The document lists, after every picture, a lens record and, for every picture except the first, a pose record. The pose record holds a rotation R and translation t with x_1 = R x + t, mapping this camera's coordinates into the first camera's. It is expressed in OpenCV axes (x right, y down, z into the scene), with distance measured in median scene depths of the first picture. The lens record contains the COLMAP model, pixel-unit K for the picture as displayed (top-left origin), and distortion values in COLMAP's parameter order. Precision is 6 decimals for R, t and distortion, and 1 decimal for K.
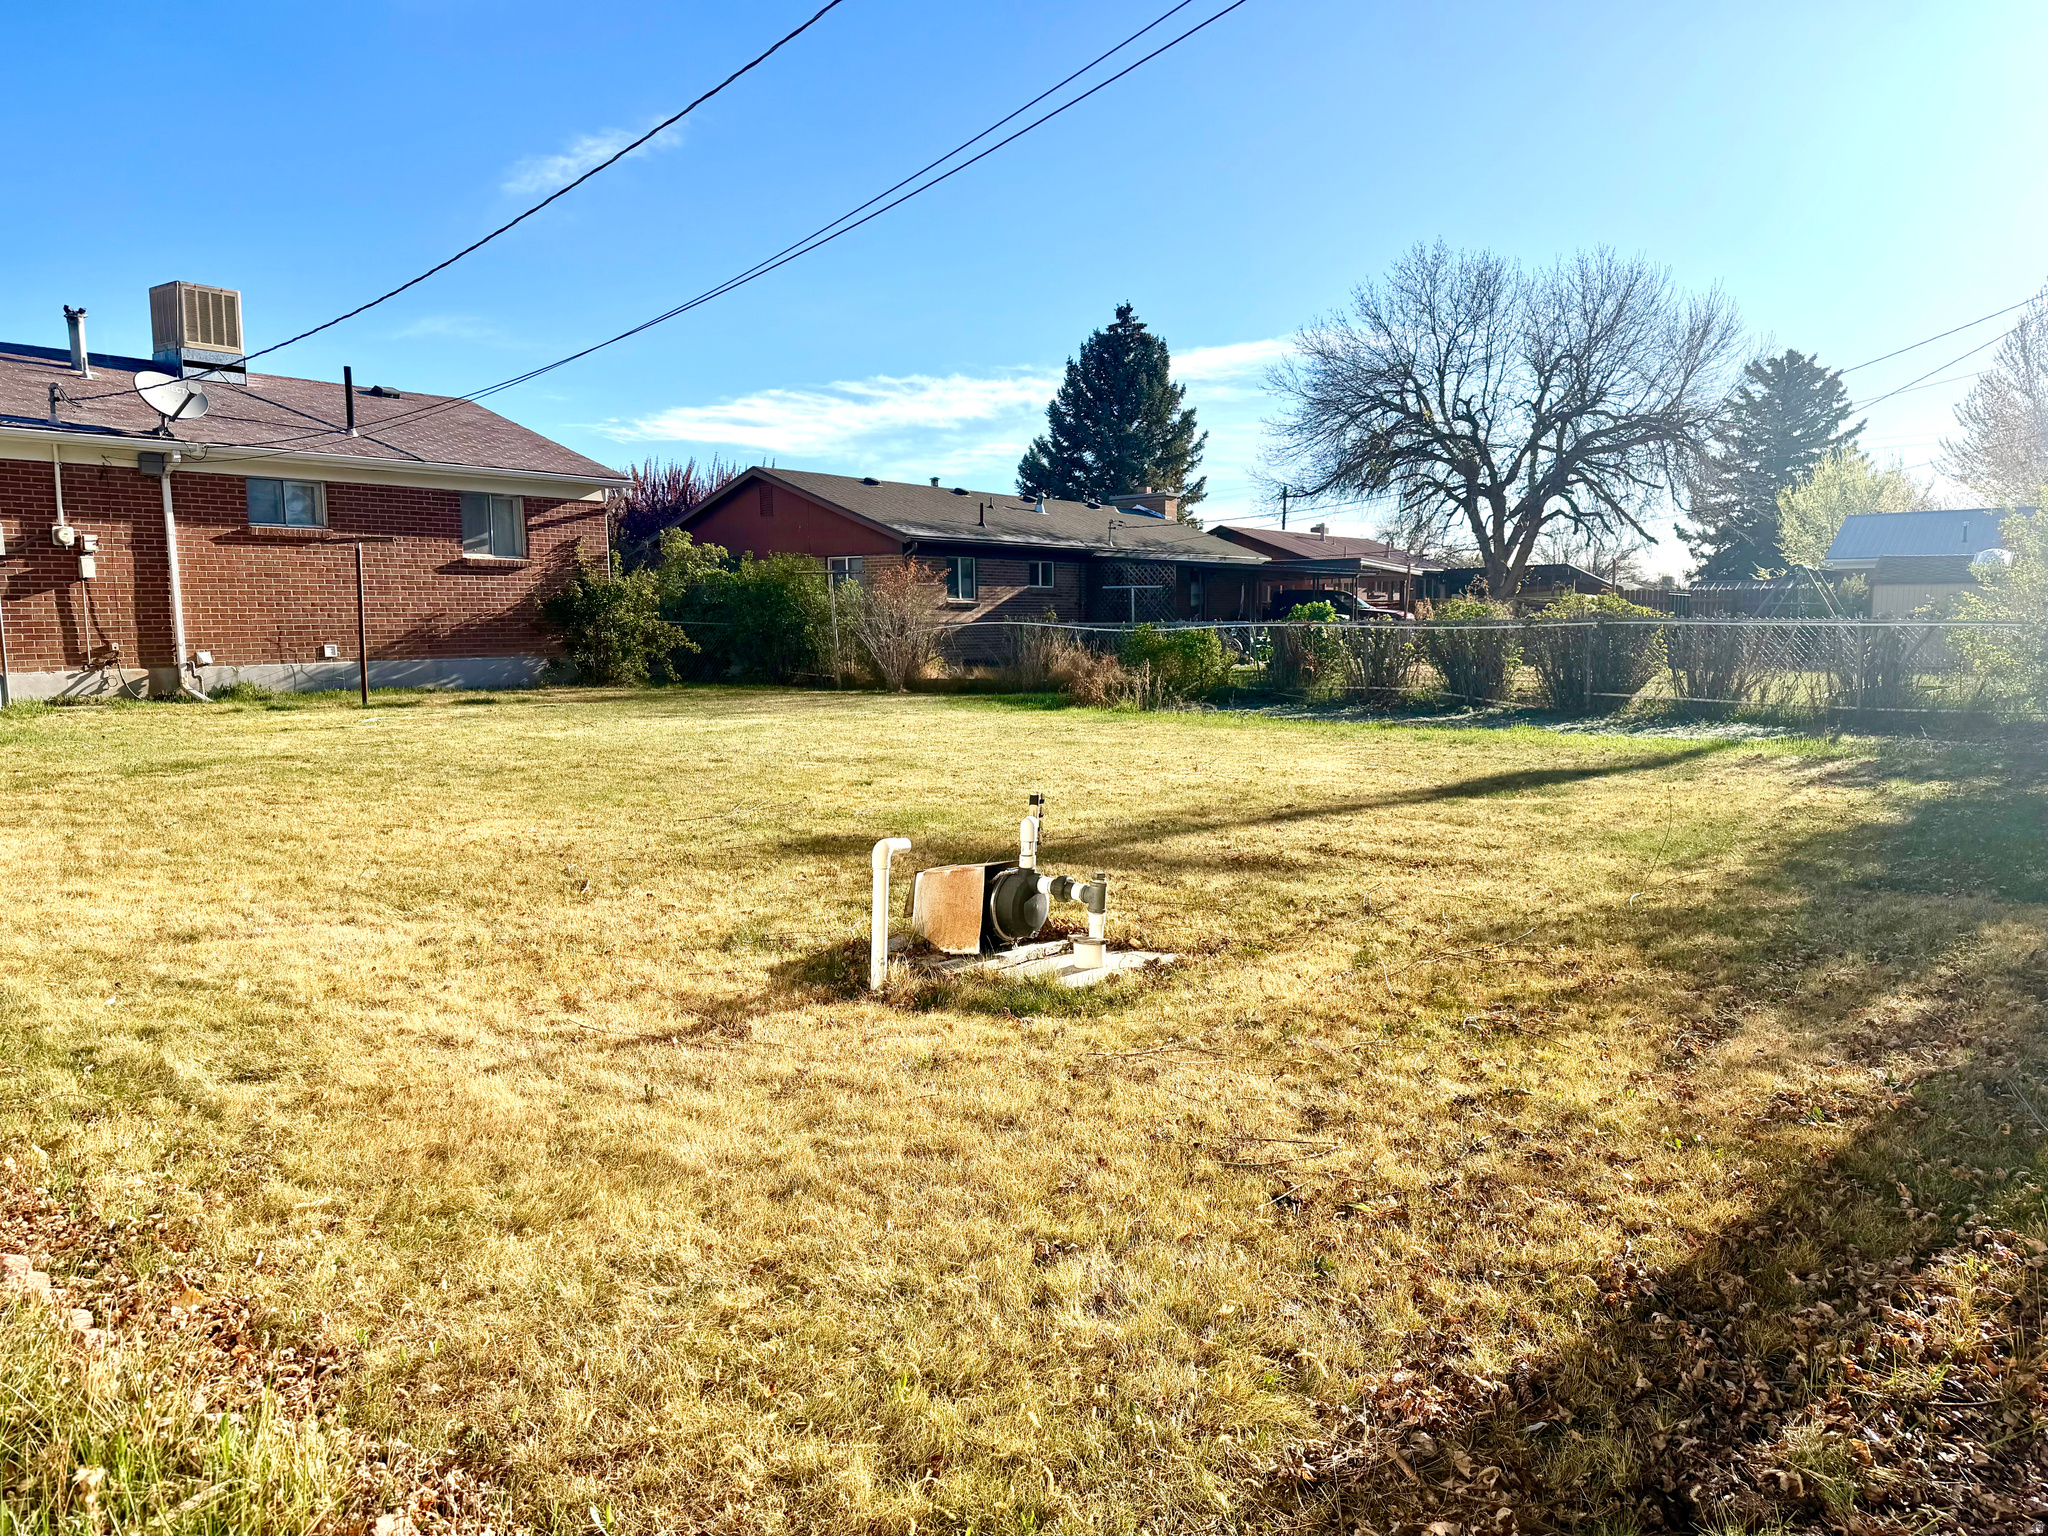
lens RADIAL K [[1455.6, 0, 1023.4], [0, 1455.6, 761.7], [0, 0, 1]] dist [0.078874, -0.079749]
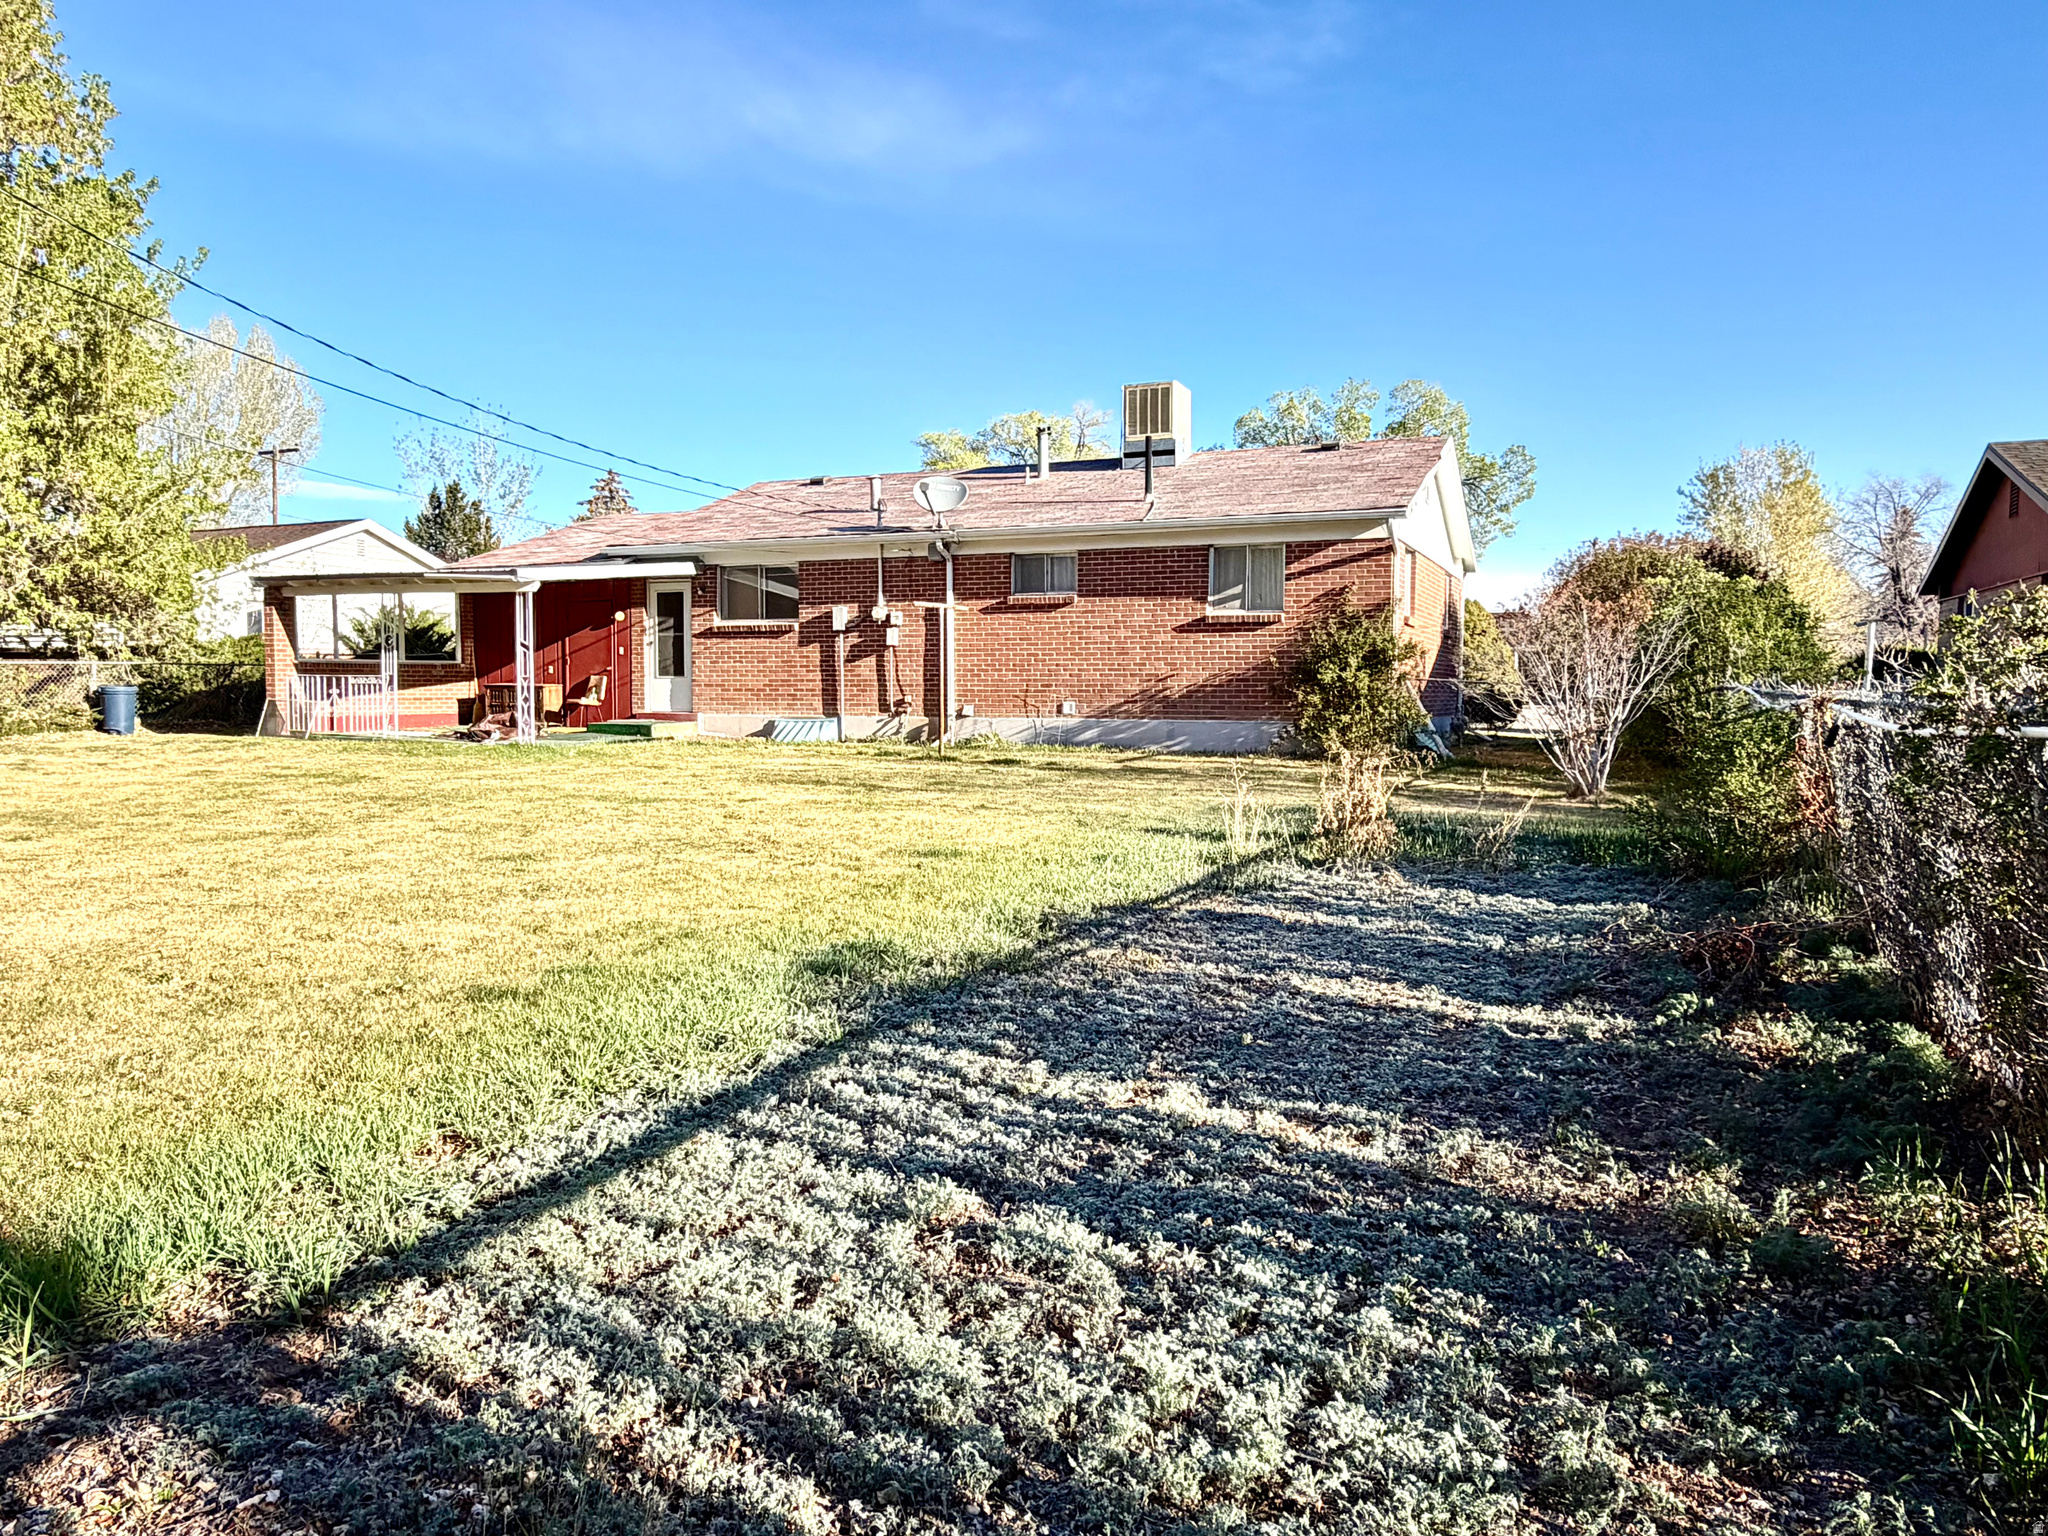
lens RADIAL K [[1345.8, 0, 1031.0], [0, 1345.8, 754.1], [0, 0, 1]] dist [0.002753, -0.001588]
pose [[0.215468, 0.066843, -0.974221, 0.478699], [-0.100329, 0.993890, 0.046003, -0.085134], [0.971343, 0.087830, 0.220857, 0.769873]]
